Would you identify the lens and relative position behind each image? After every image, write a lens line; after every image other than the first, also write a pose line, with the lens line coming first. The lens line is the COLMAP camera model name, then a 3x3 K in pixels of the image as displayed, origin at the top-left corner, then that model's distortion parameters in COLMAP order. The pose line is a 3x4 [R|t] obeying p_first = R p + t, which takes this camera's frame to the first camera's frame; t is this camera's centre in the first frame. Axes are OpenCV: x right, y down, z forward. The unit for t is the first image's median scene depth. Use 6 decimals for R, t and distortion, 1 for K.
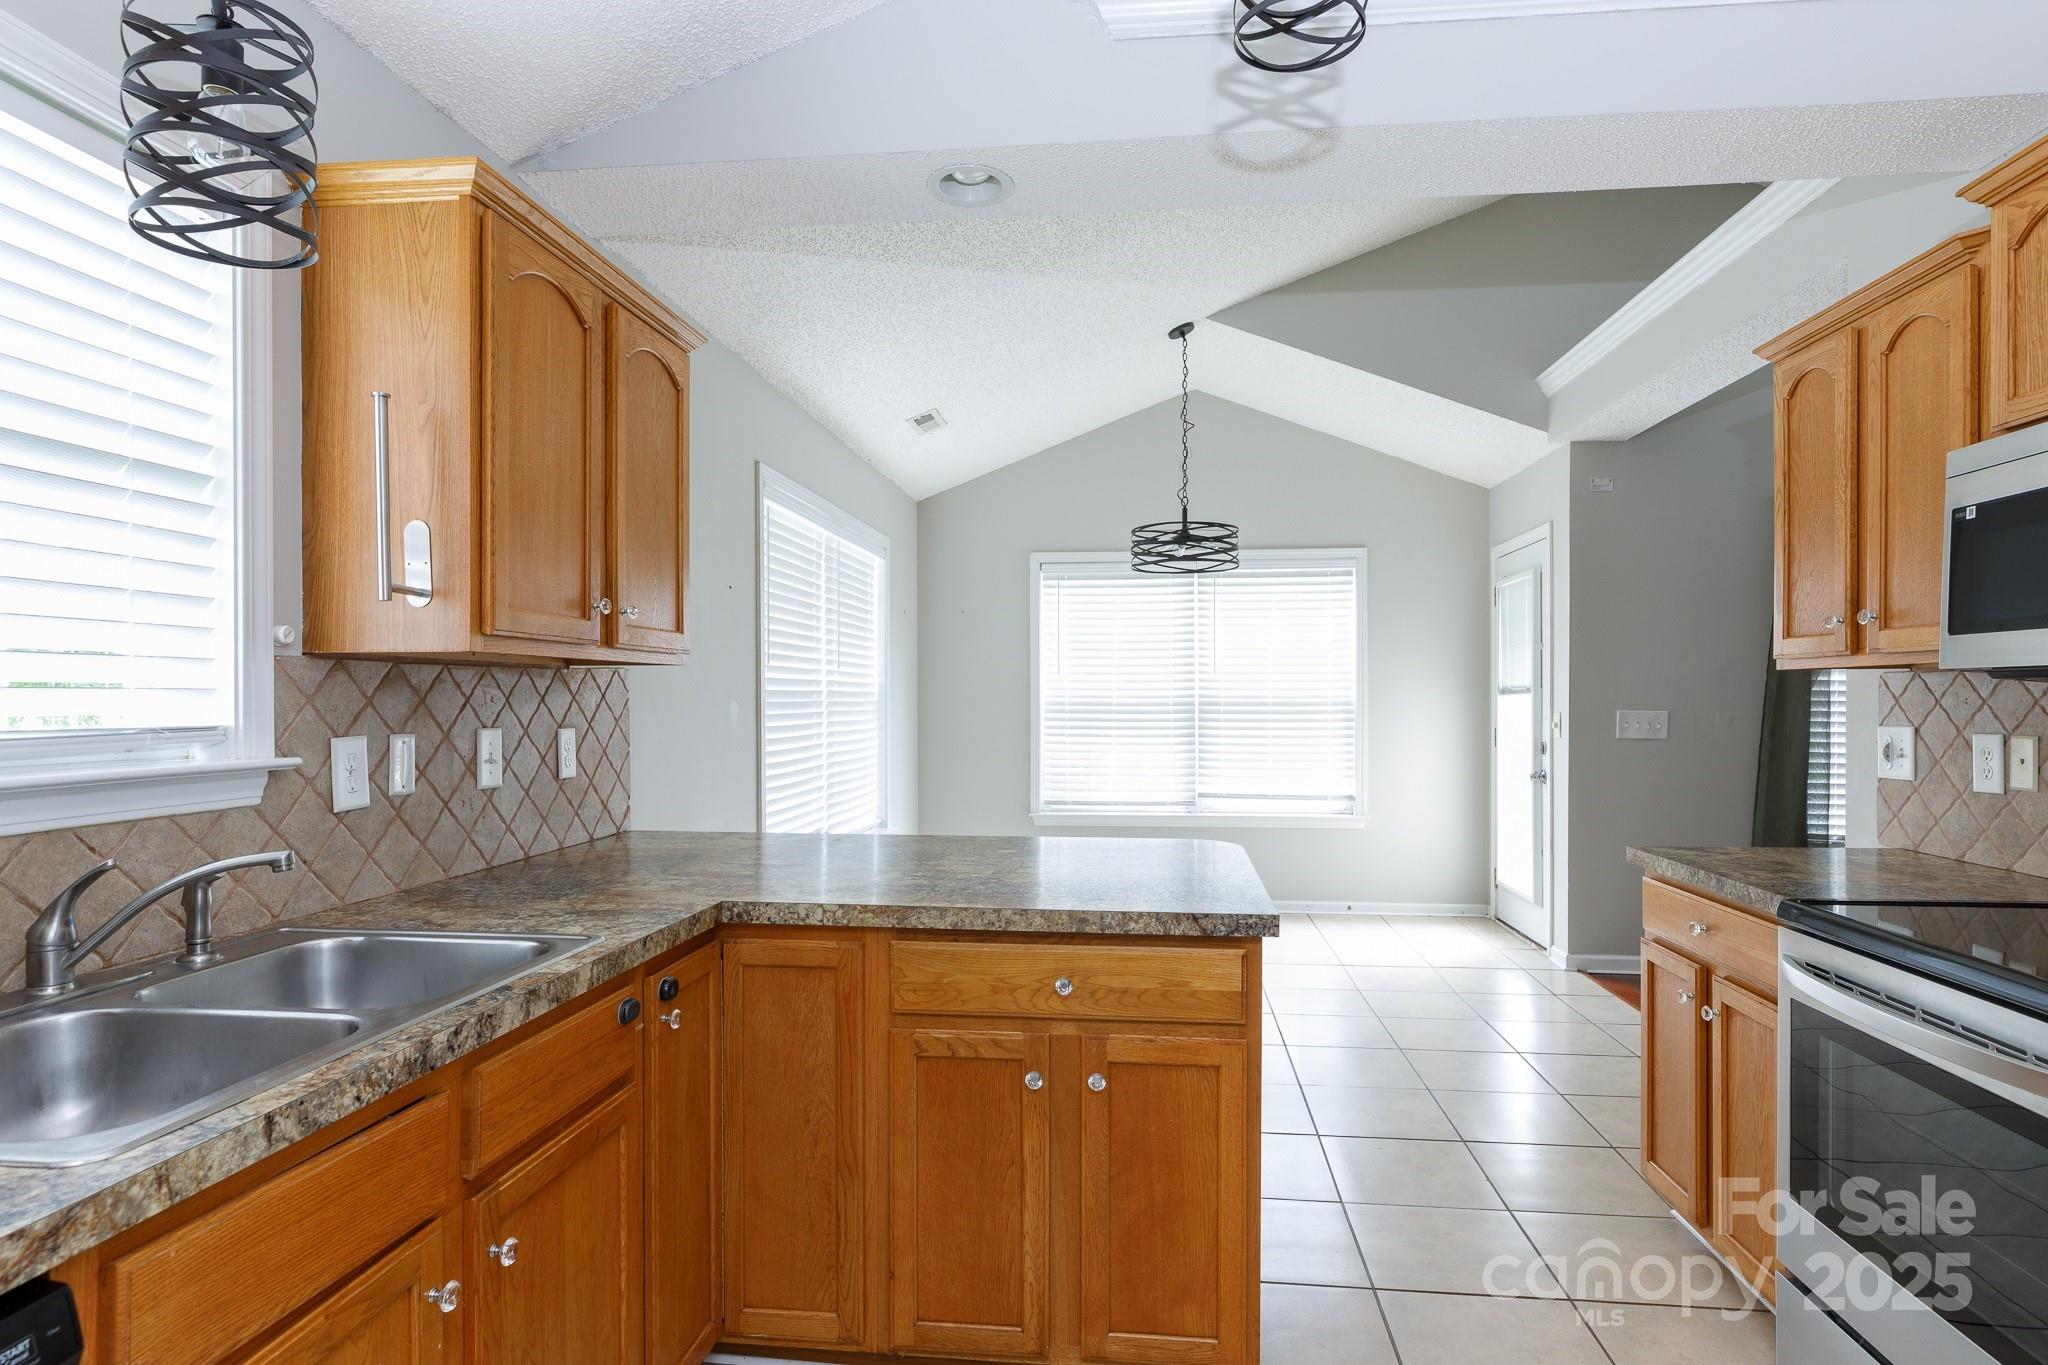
lens RADIAL K [[1086.0, 0, 1024.0], [0, 1086.0, 705.8], [0, 0, 1]] dist [-0.000642, 0.000188]
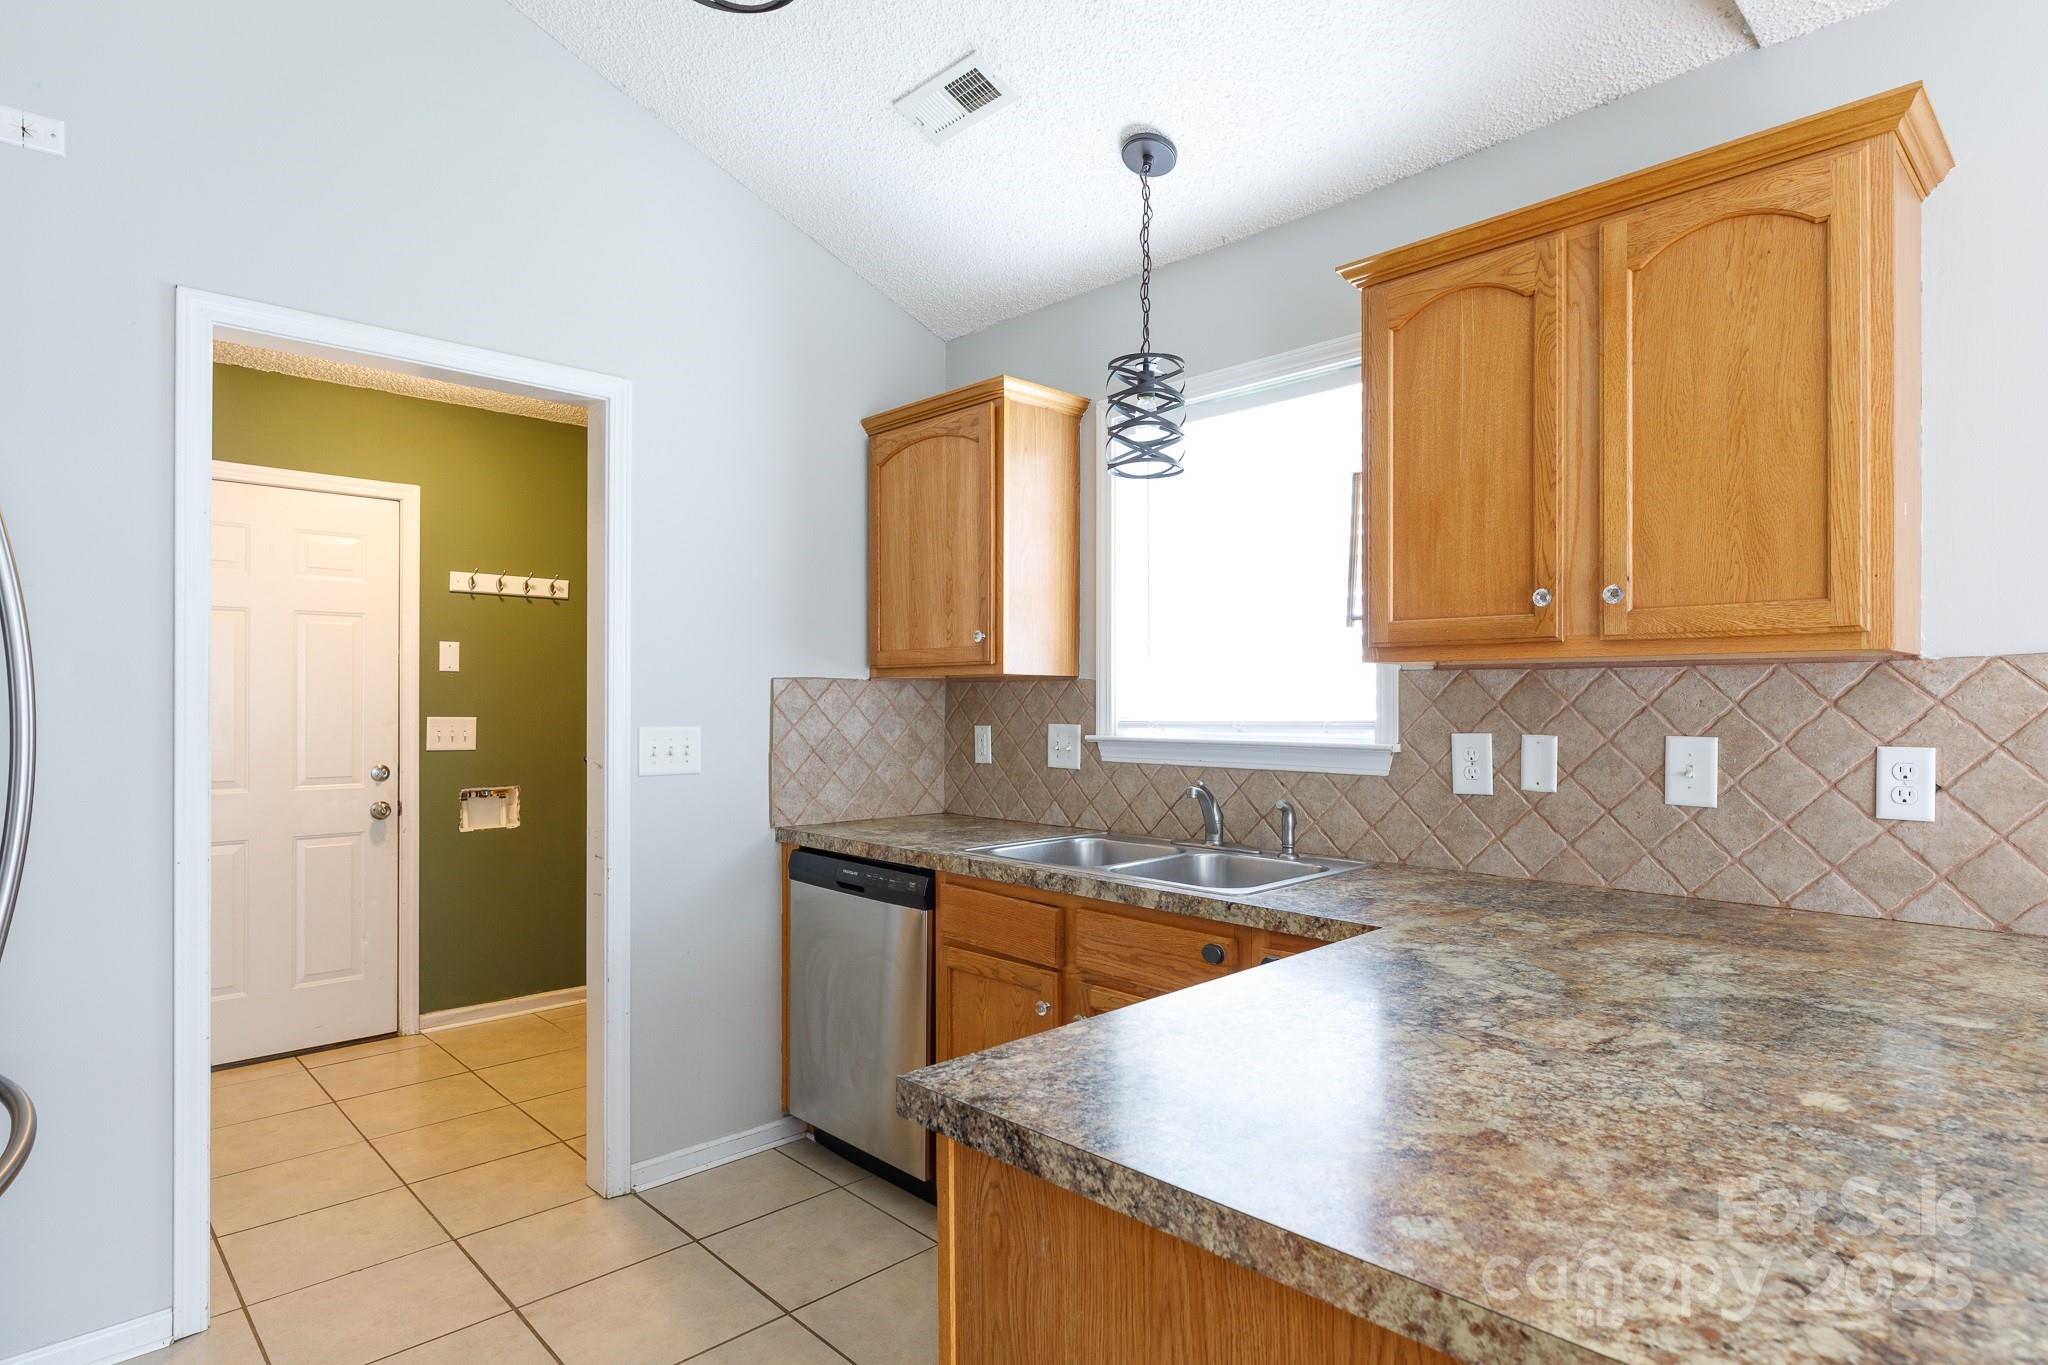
lens RADIAL K [[1086.0, 0, 1021.6], [0, 1086.0, 700.4], [0, 0, 1]] dist [-0.000642, 0.000188]
pose [[-0.635672, 0.001500, -0.771958, 0.593641], [-0.004957, 0.999970, 0.006025, -0.011949], [0.771944, 0.007657, -0.635645, 1.313117]]
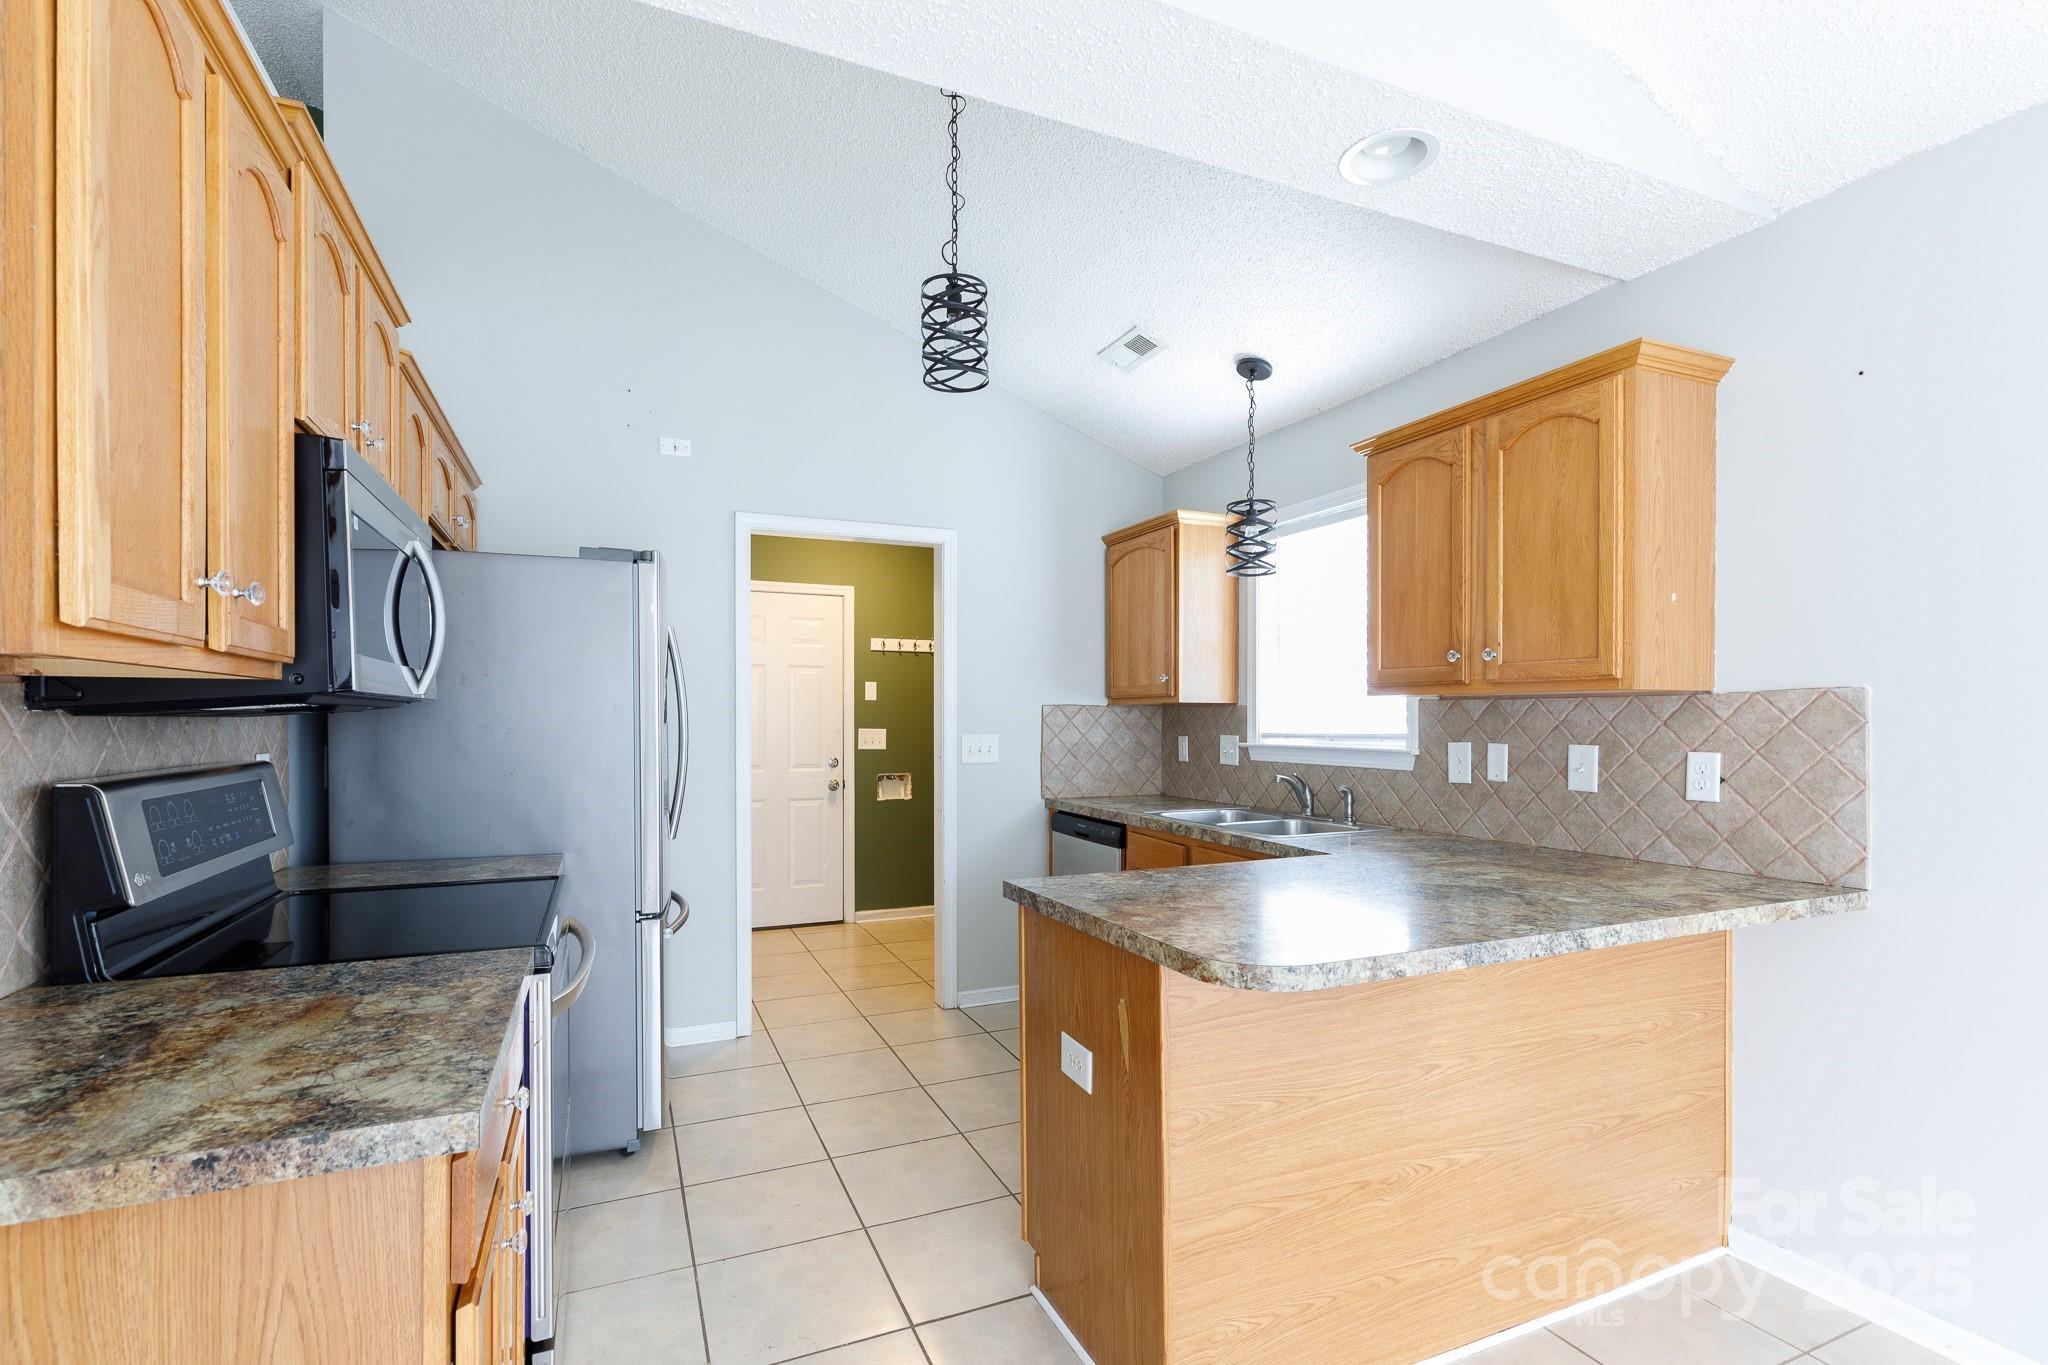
lens RADIAL K [[931.0, 0, 1016.2], [0, 931.0, 736.4], [0, 0, 1]] dist [0.003510, 0.000093]
pose [[-0.863748, 0.010948, -0.503806, 0.749687], [-0.003489, 0.999610, 0.027705, -0.020092], [0.503912, 0.025688, -0.863373, 1.866572]]
